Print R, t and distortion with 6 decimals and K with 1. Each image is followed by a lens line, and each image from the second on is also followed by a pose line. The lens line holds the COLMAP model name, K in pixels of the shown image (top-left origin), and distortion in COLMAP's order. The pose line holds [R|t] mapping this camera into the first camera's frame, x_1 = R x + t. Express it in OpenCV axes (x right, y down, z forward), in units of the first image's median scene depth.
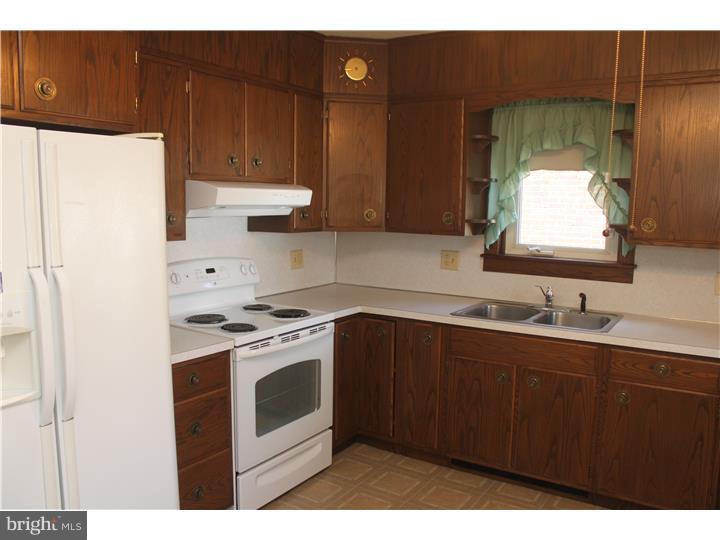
lens RADIAL K [[626.7, 0, 360.0], [0, 626.7, 270.0], [0, 0, 1]] dist [-0.070113, 0.004549]
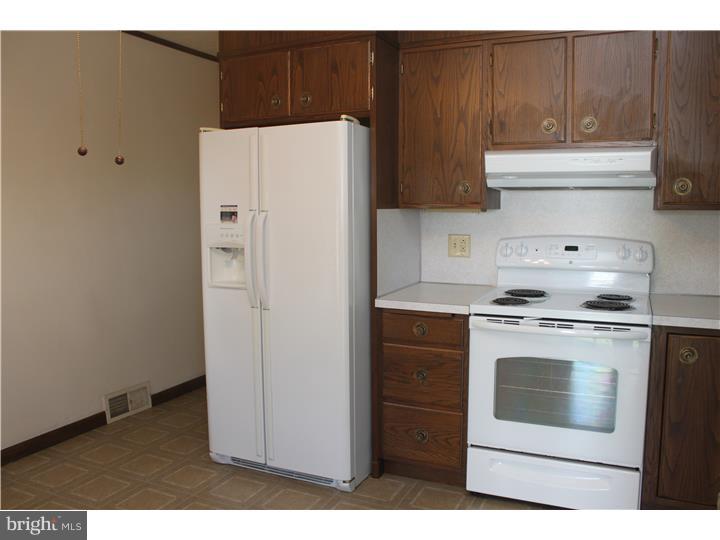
lens RADIAL K [[626.7, 0, 360.0], [0, 626.7, 270.0], [0, 0, 1]] dist [-0.070113, 0.004549]
pose [[0.127004, 0.083113, -0.988414, 0.804296], [-0.109973, 0.991520, 0.069244, 0.004584], [0.985787, 0.099905, 0.135067, 0.726492]]
